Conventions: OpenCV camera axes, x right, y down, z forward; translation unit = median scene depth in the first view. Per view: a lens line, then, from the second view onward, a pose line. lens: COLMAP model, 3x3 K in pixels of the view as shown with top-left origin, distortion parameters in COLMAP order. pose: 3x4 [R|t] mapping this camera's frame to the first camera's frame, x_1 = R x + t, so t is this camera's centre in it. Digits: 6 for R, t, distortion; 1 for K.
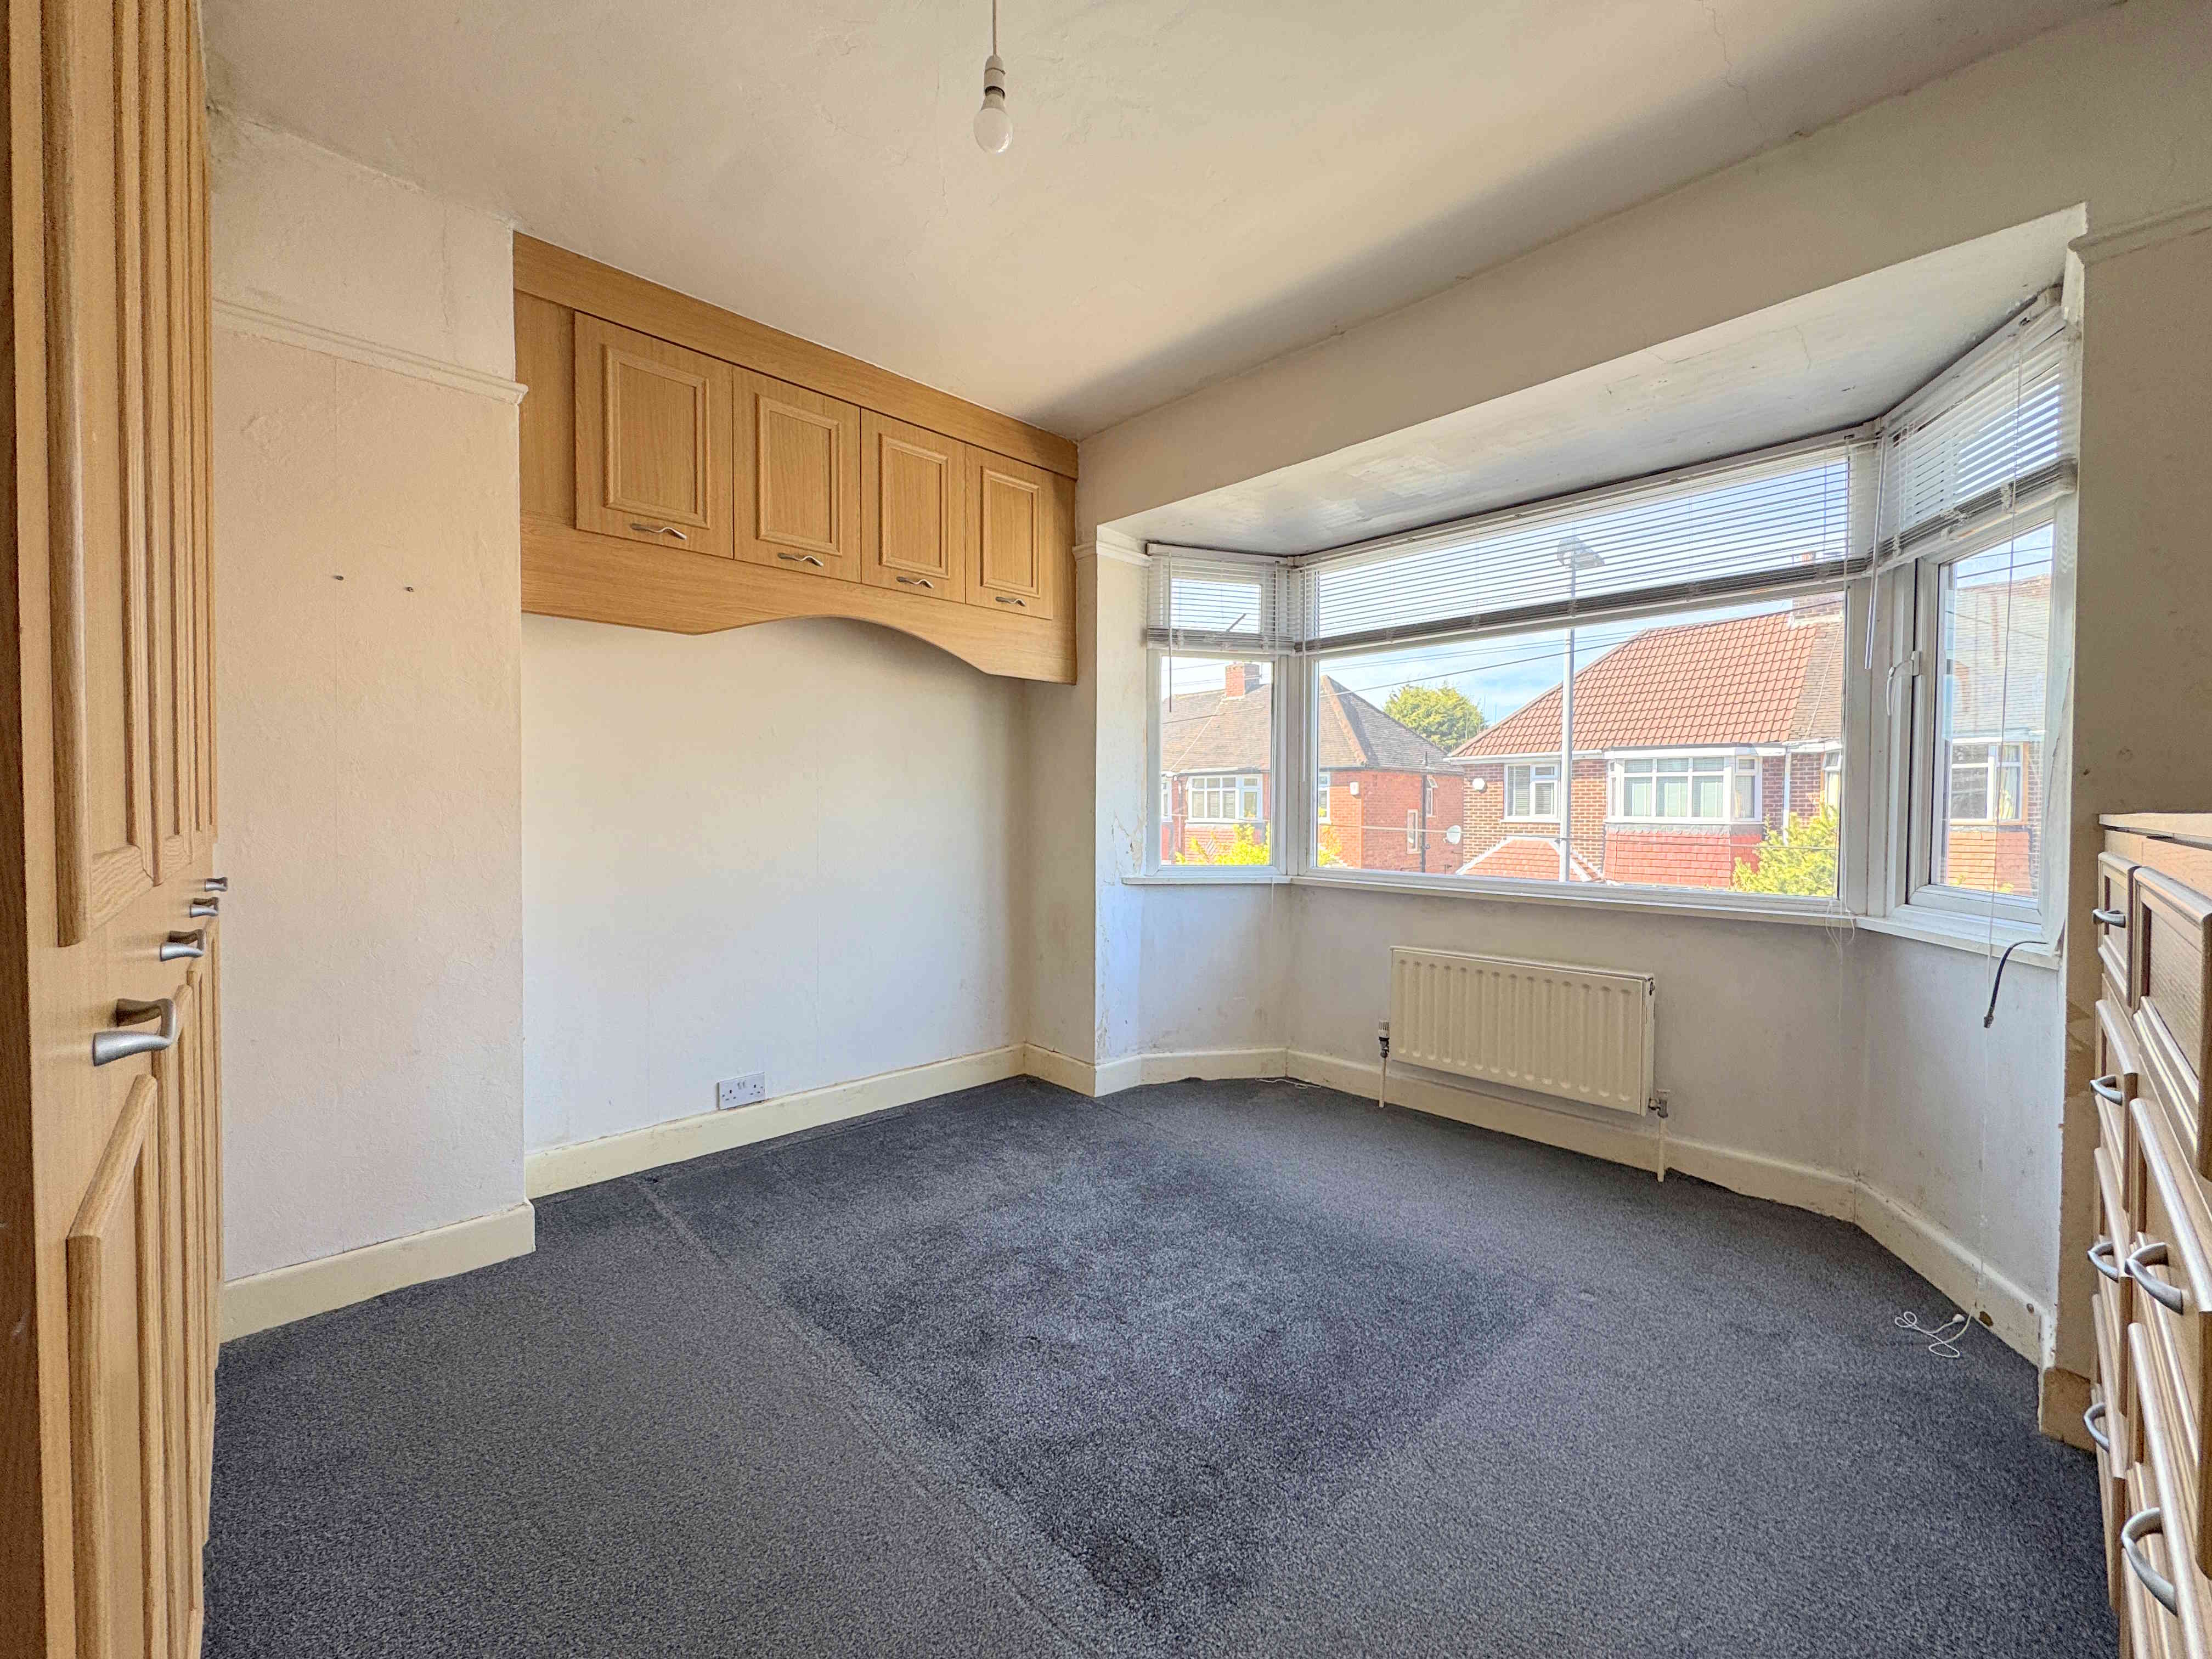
lens RADIAL K [[883.2, 0, 1103.2], [0, 883.2, 831.0], [0, 0, 1]] dist [-0.002308, 0.000449]
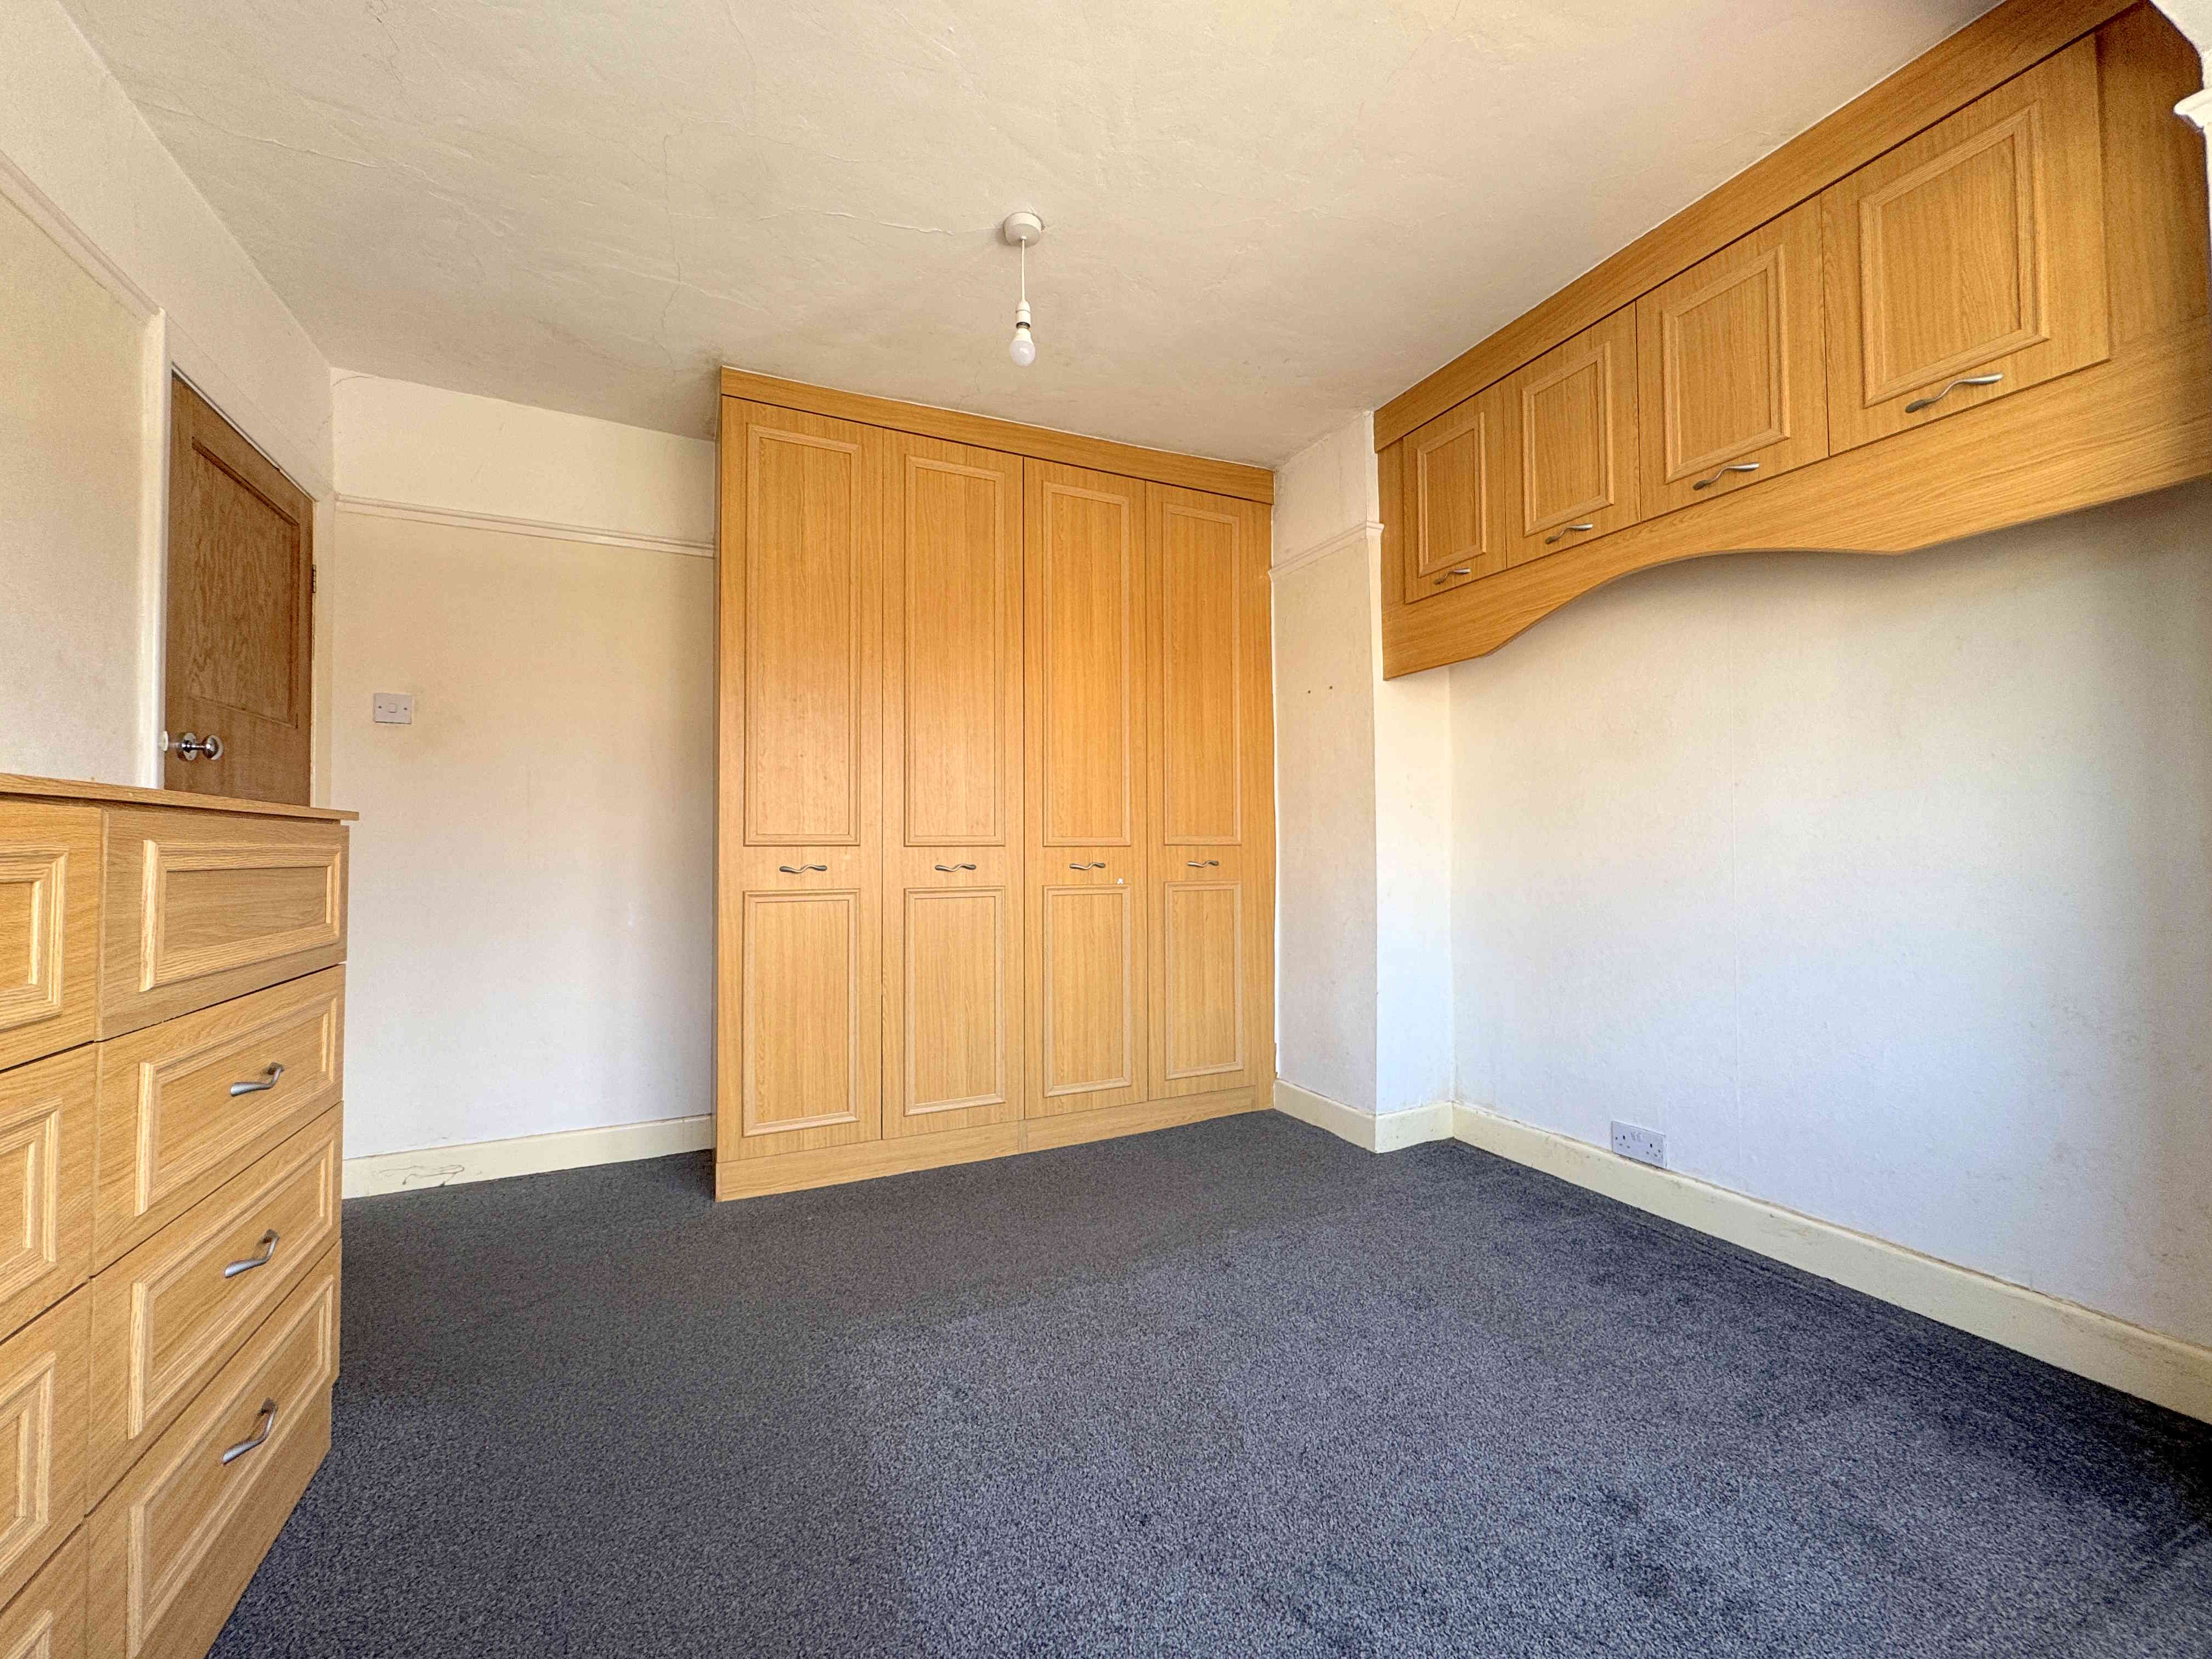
lens RADIAL K [[883.2, 0, 1104.7], [0, 883.2, 826.5], [0, 0, 1]] dist [-0.002308, 0.000449]
pose [[-0.314108, -0.019796, -0.949181, 0.593646], [-0.011593, 0.999788, -0.017015, 0.004542], [0.949317, 0.005659, -0.314270, 0.788168]]
